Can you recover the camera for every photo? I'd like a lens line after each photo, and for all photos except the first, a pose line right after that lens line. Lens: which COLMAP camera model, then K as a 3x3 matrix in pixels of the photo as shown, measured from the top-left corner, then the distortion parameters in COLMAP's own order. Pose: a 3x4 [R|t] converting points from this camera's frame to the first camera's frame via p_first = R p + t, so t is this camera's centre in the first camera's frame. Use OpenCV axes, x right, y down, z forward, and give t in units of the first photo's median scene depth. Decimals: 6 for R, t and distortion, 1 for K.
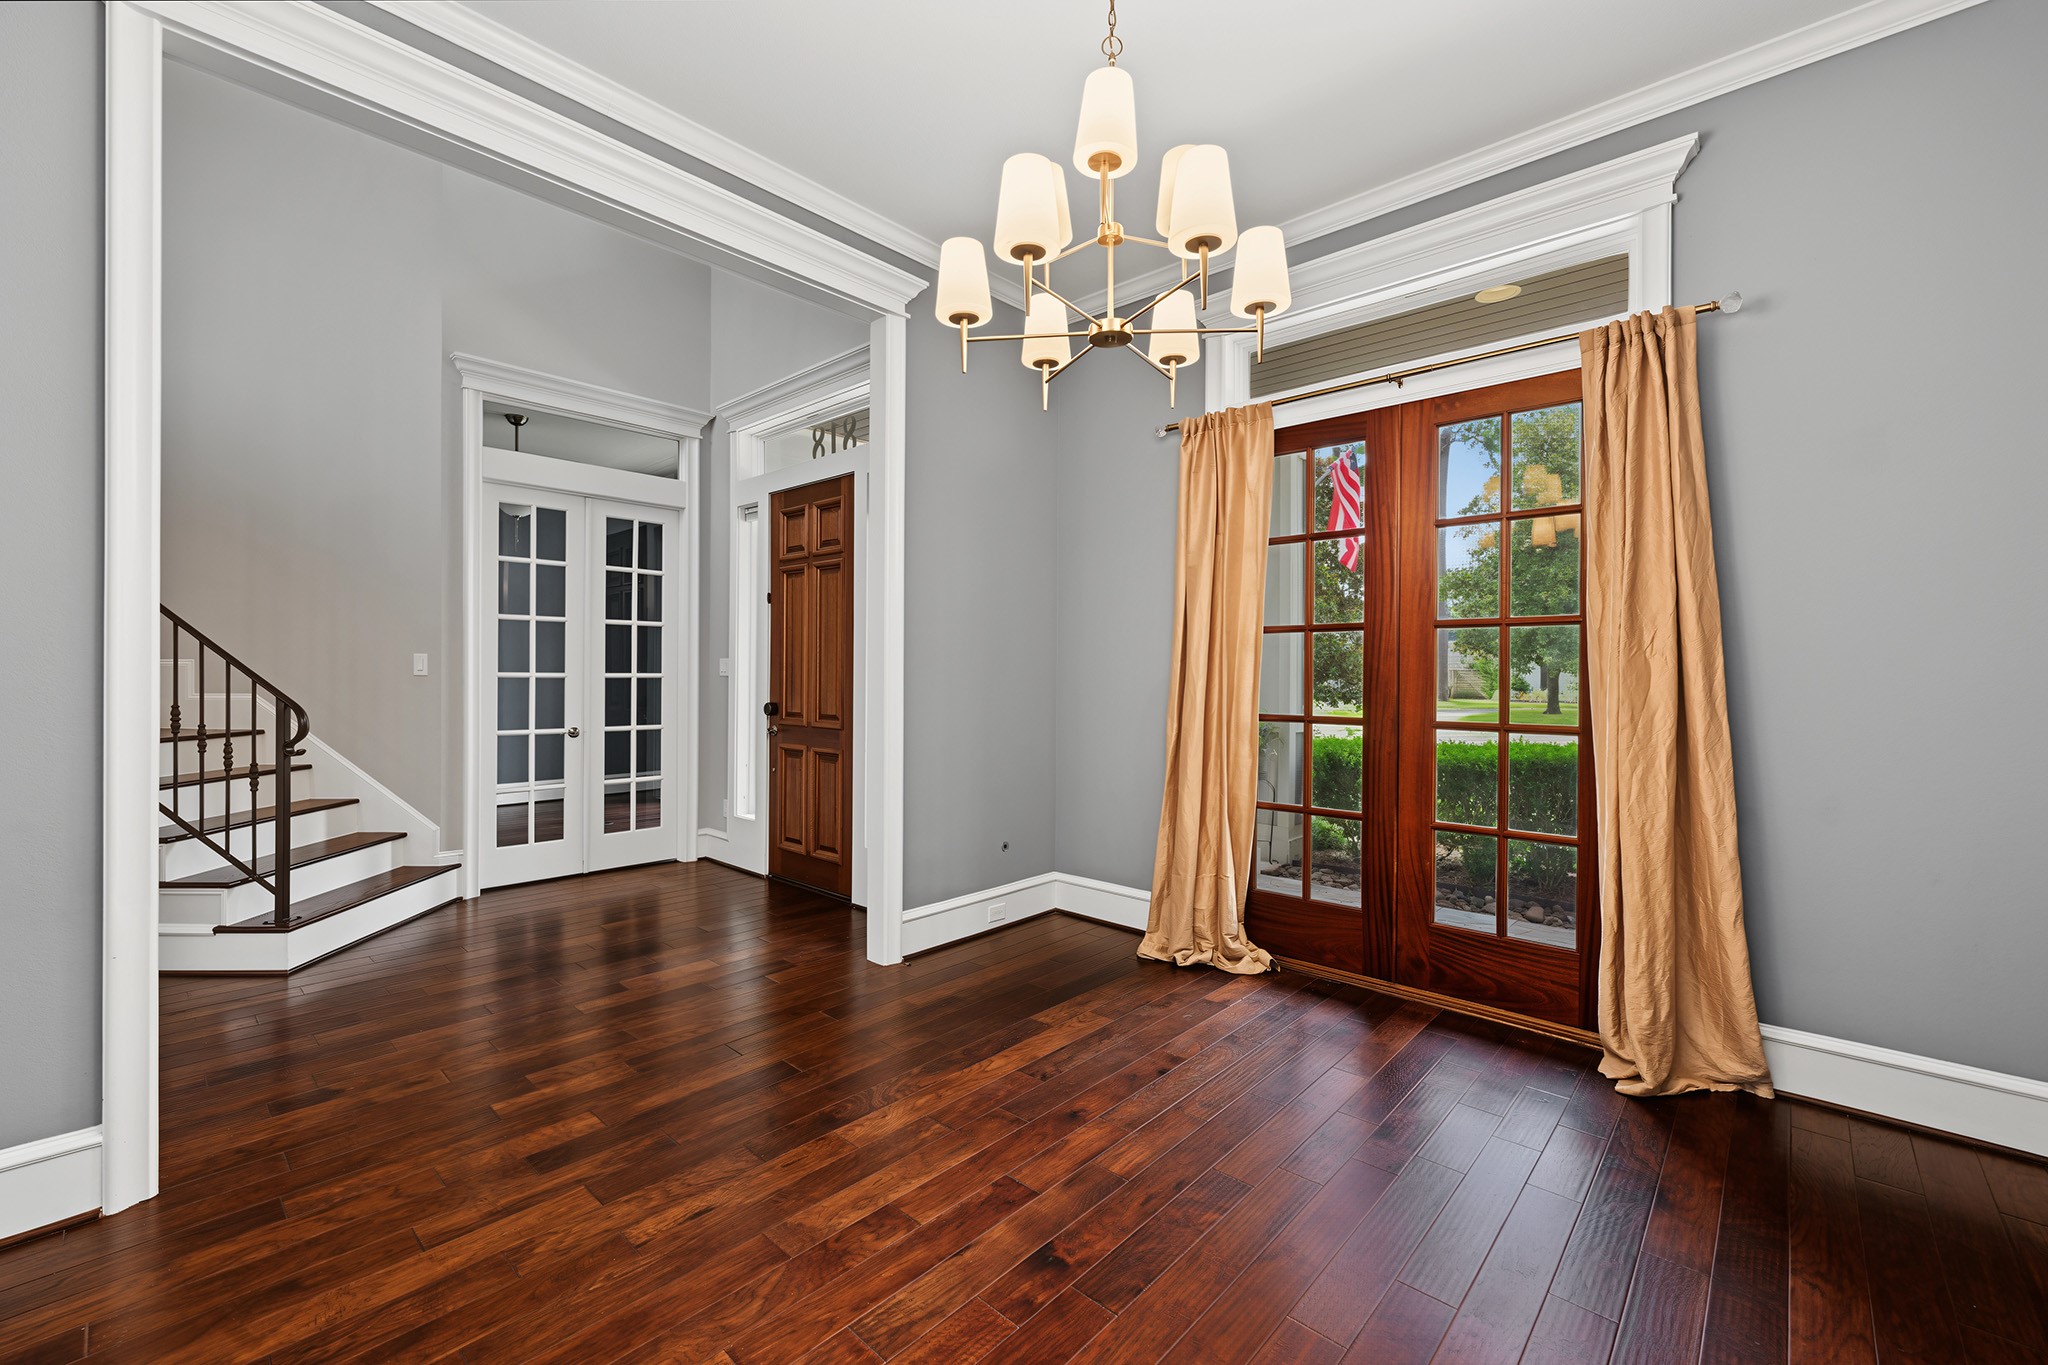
lens RADIAL K [[839.5, 0, 1029.2], [0, 839.5, 679.3], [0, 0, 1]] dist [-0.011310, -0.000088]
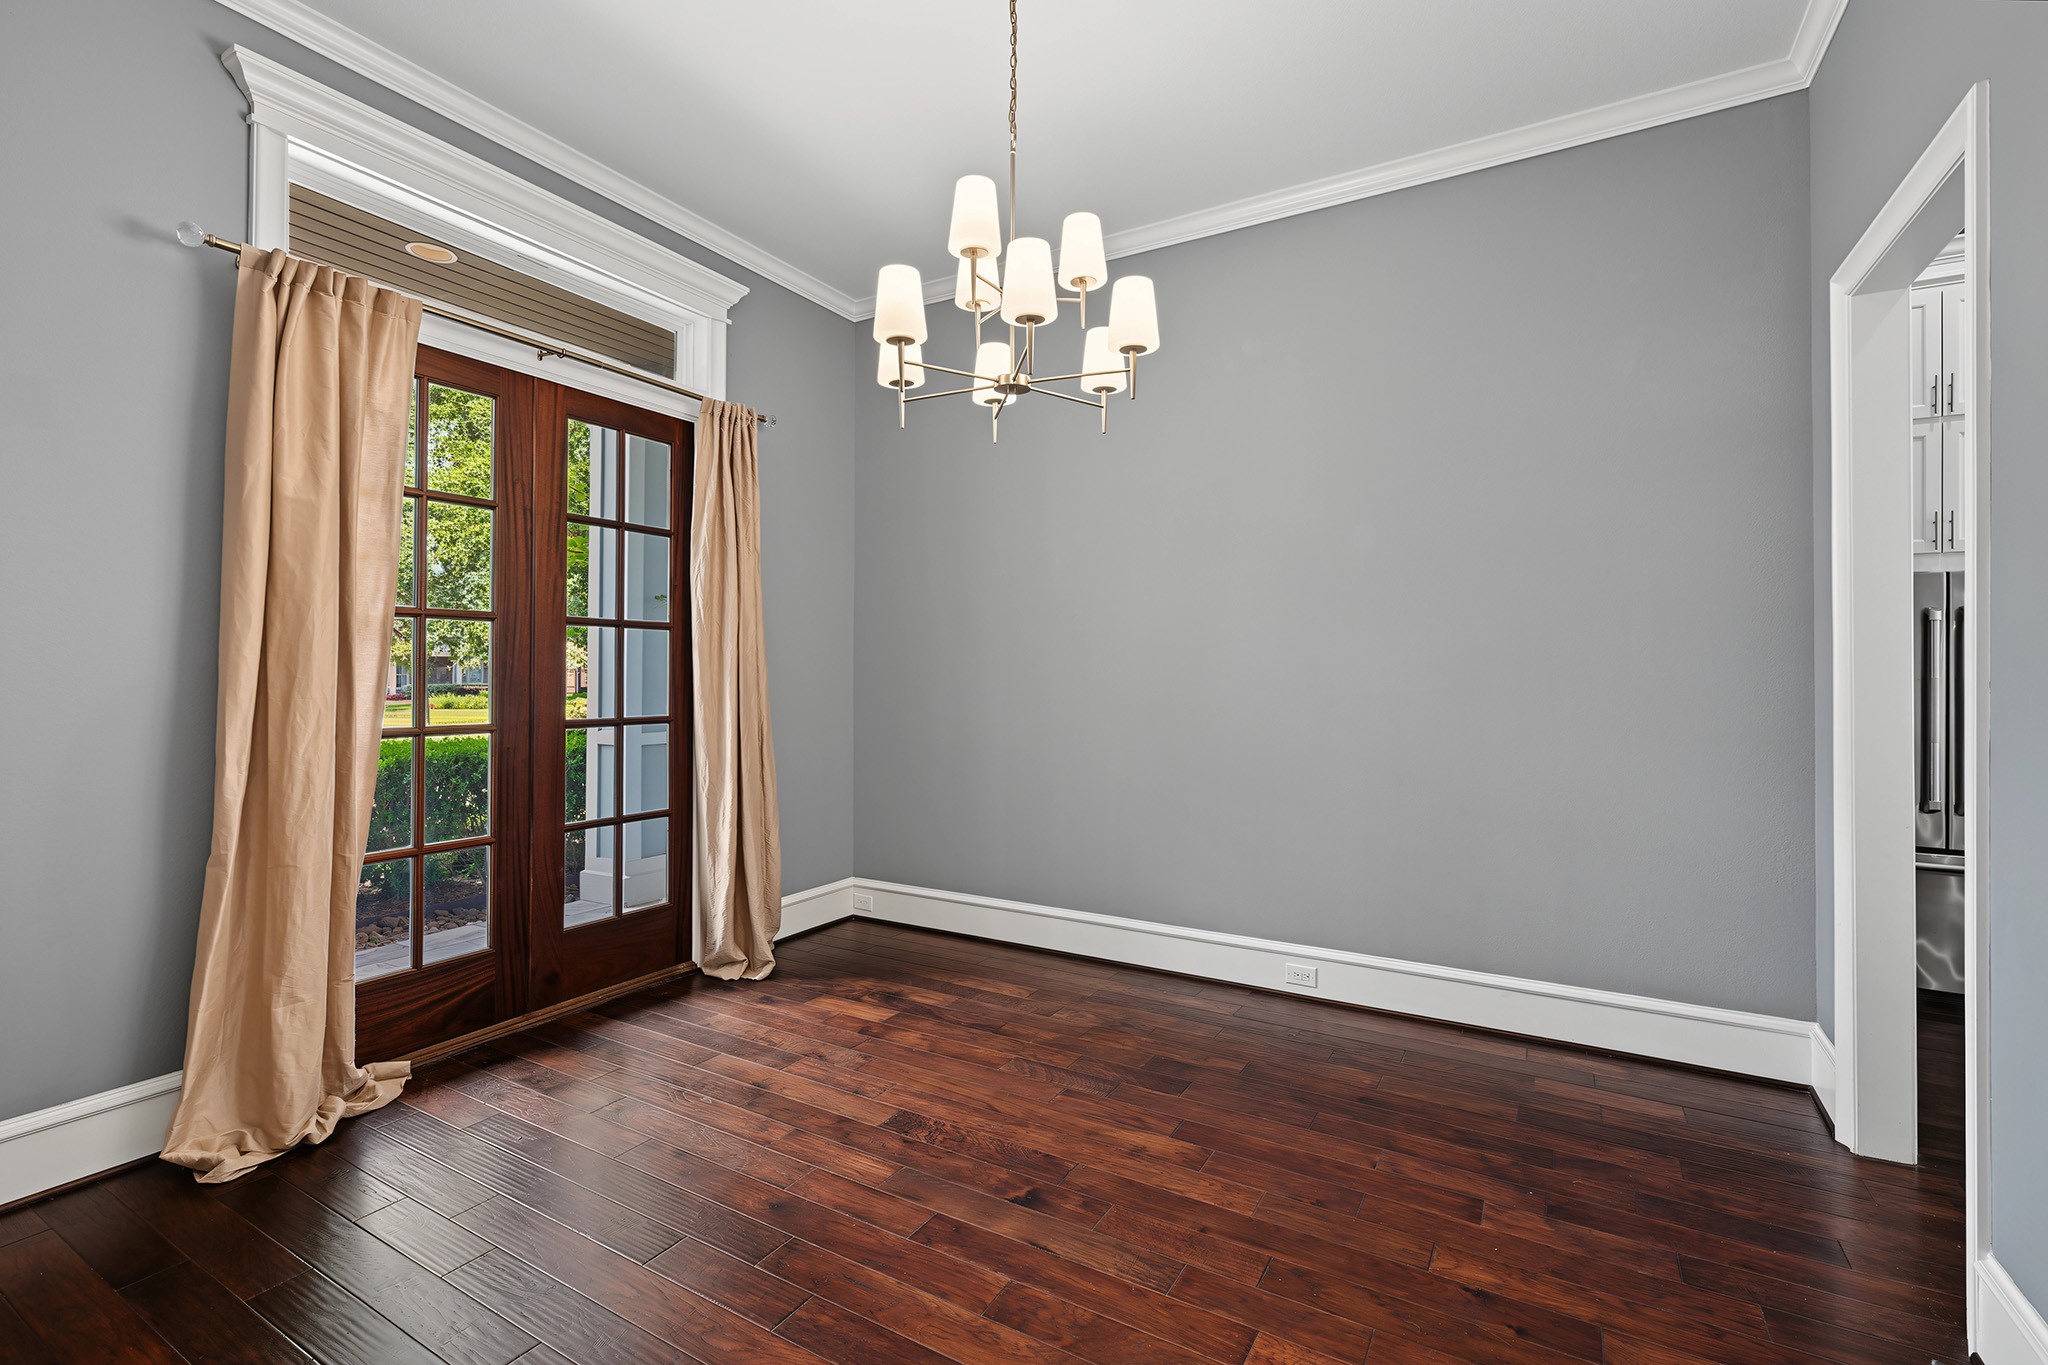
lens RADIAL K [[897.1, 0, 1016.8], [0, 897.1, 674.3], [0, 0, 1]] dist [-0.001605, -0.000072]
pose [[-0.200074, -0.009023, 0.979739, -0.681511], [-0.004118, 0.999957, 0.008368, -0.015997], [-0.979772, -0.002360, -0.200102, 0.743001]]
